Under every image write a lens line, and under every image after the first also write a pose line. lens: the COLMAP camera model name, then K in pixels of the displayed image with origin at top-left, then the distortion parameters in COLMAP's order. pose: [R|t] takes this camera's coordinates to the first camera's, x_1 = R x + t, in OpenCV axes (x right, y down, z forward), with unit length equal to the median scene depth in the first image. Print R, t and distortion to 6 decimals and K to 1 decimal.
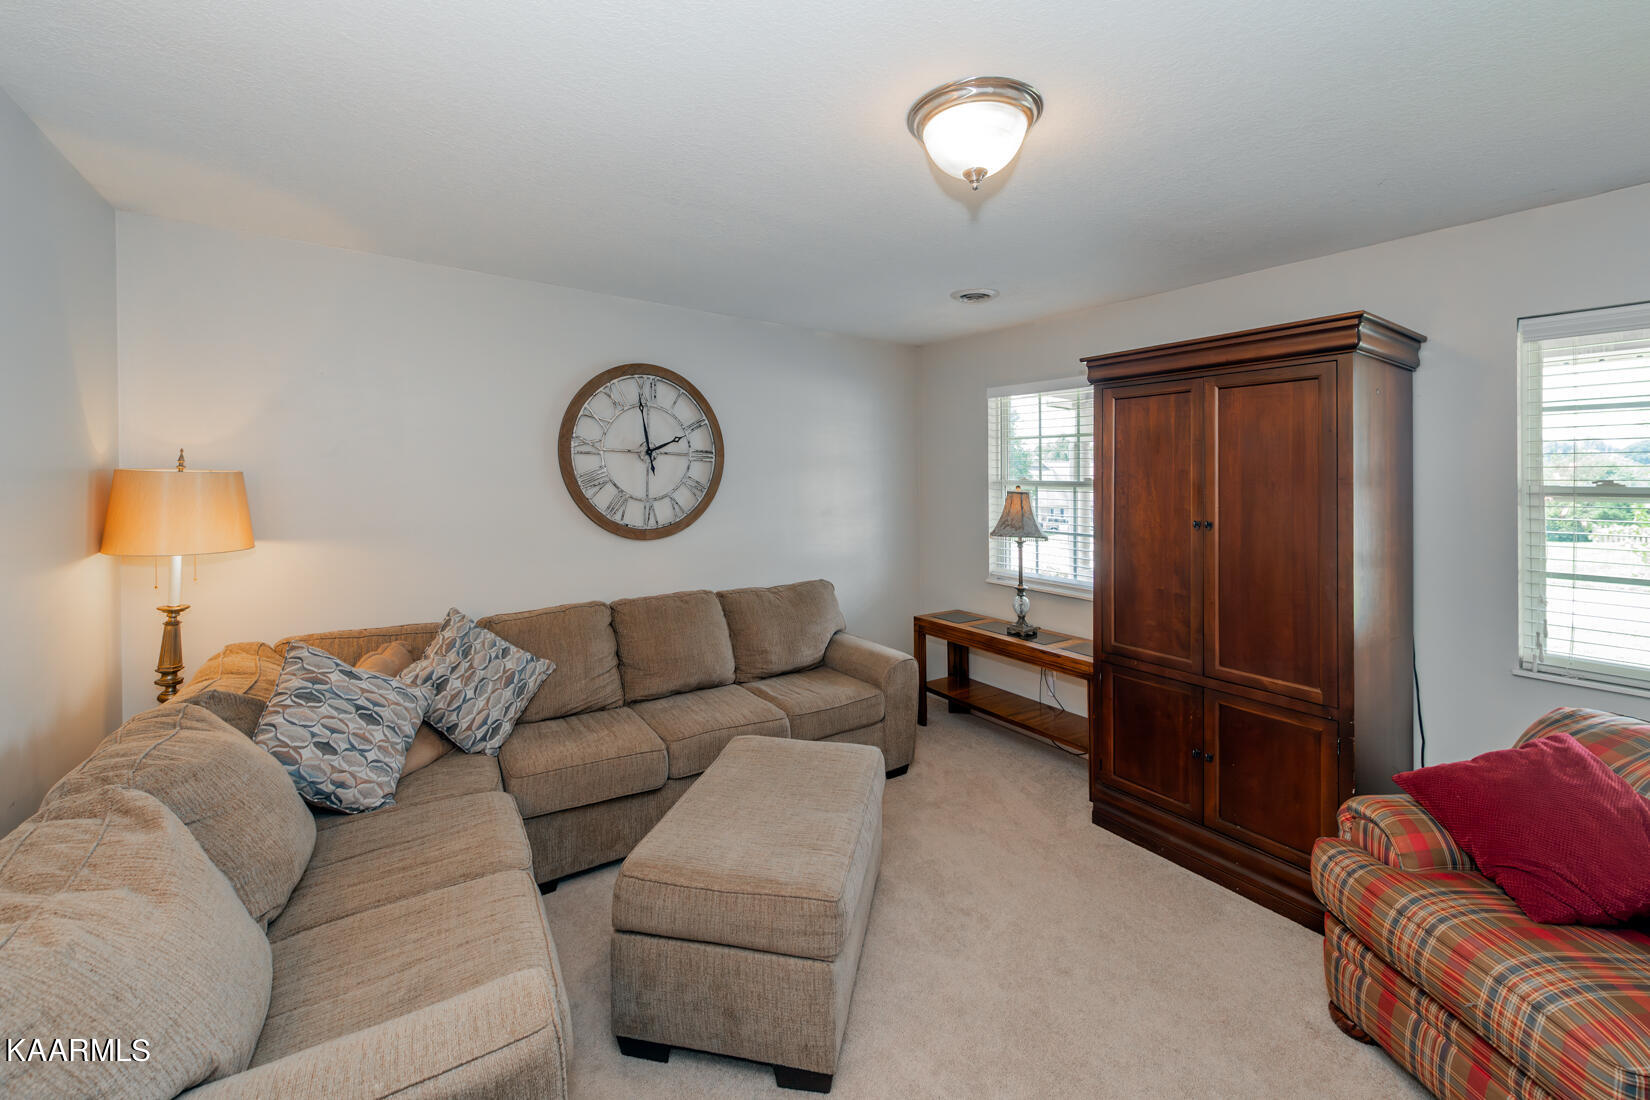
lens RADIAL K [[694.7, 0, 824.8], [0, 694.7, 480.4], [0, 0, 1]] dist [0.004440, 0.000240]
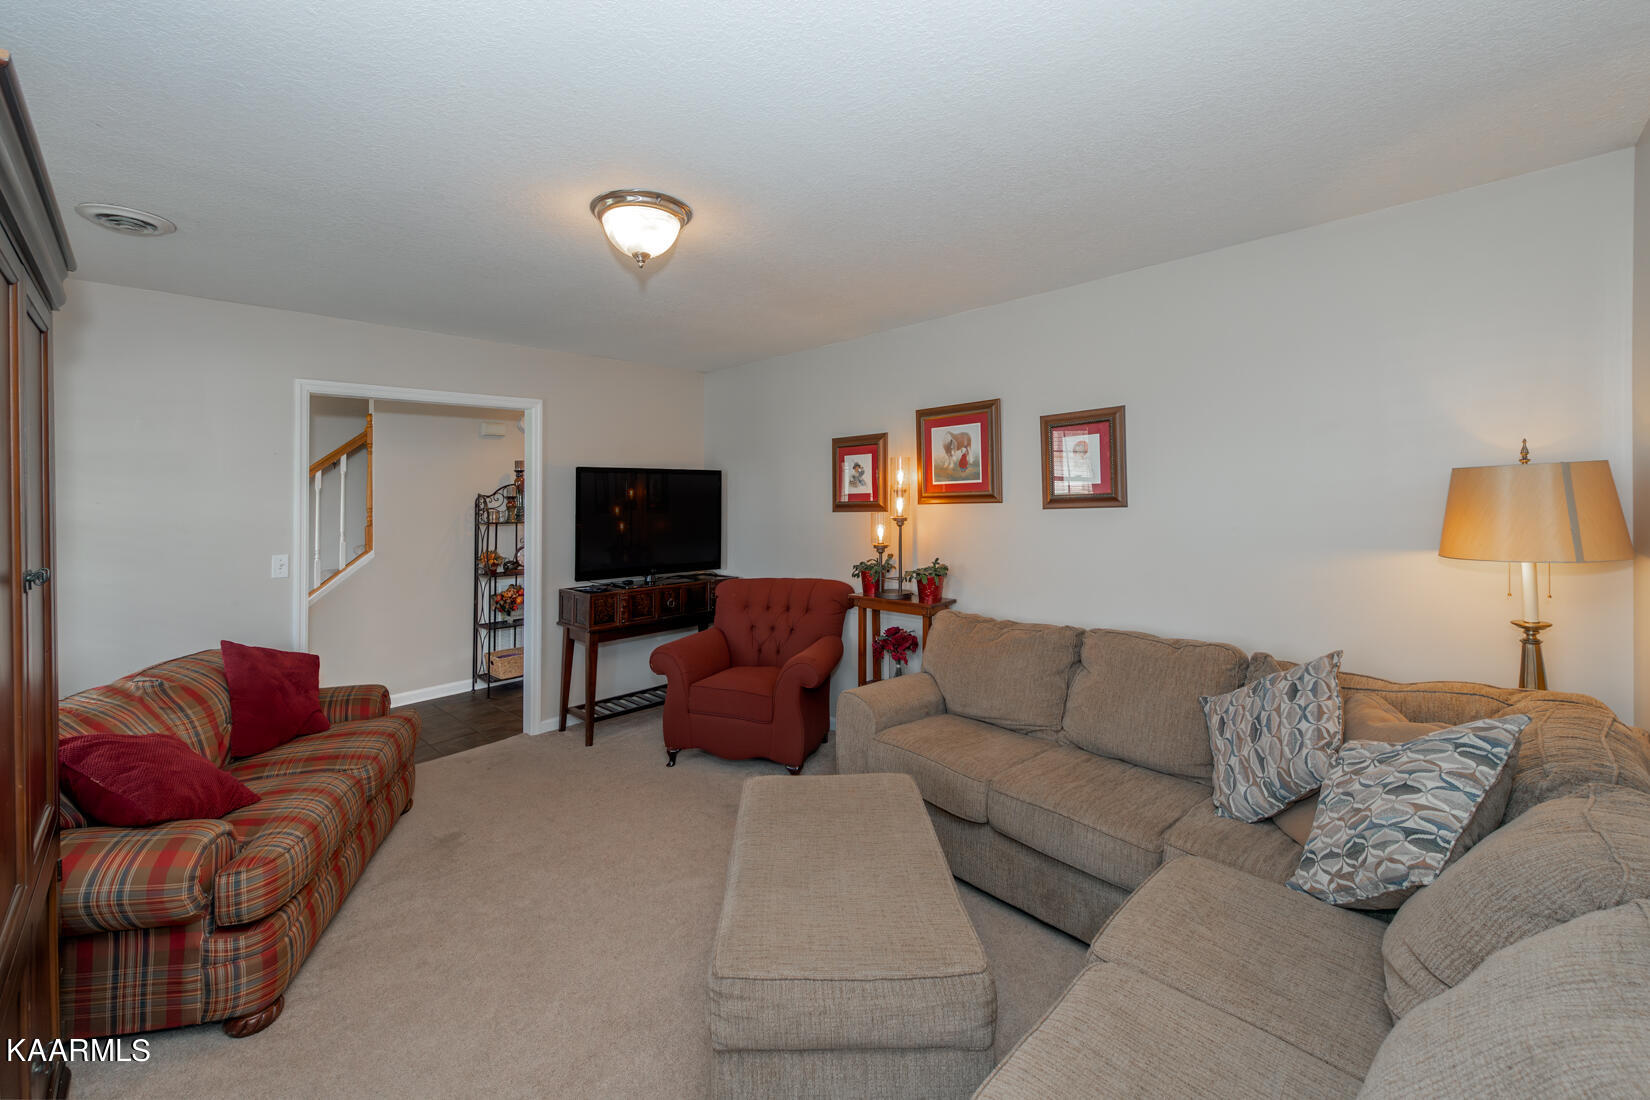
lens RADIAL K [[694.7, 0, 824.8], [0, 694.7, 480.4], [0, 0, 1]] dist [0.004440, 0.000240]
pose [[-0.977585, -0.006868, -0.210431, 0.094195], [0.000618, 0.999370, -0.035486, 0.032932], [0.210542, -0.034821, -0.976964, 1.570473]]
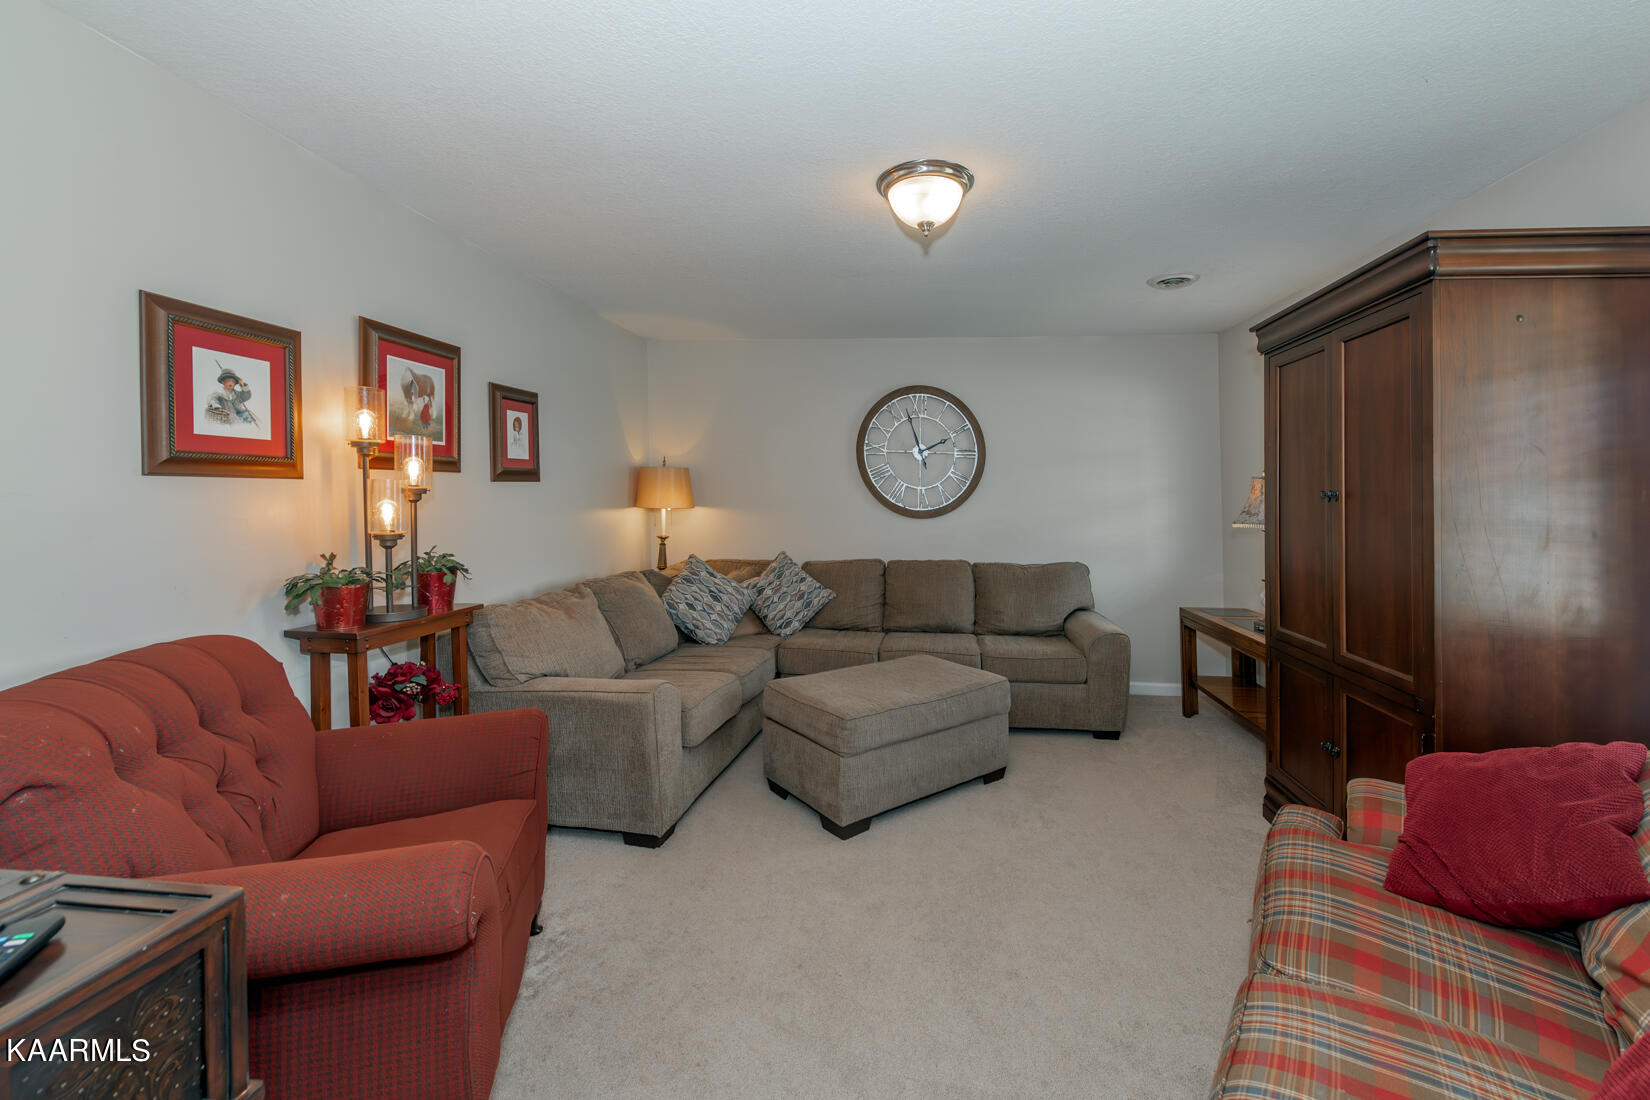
lens RADIAL K [[665.9, 0, 820.6], [0, 665.9, 506.5], [0, 0, 1]] dist [0.001472, 0.000054]
pose [[0.733671, 0.007056, -0.679468, 0.648519], [-0.002892, 0.999969, 0.007262, 0.075108], [0.679499, -0.003363, 0.733669, -0.088496]]
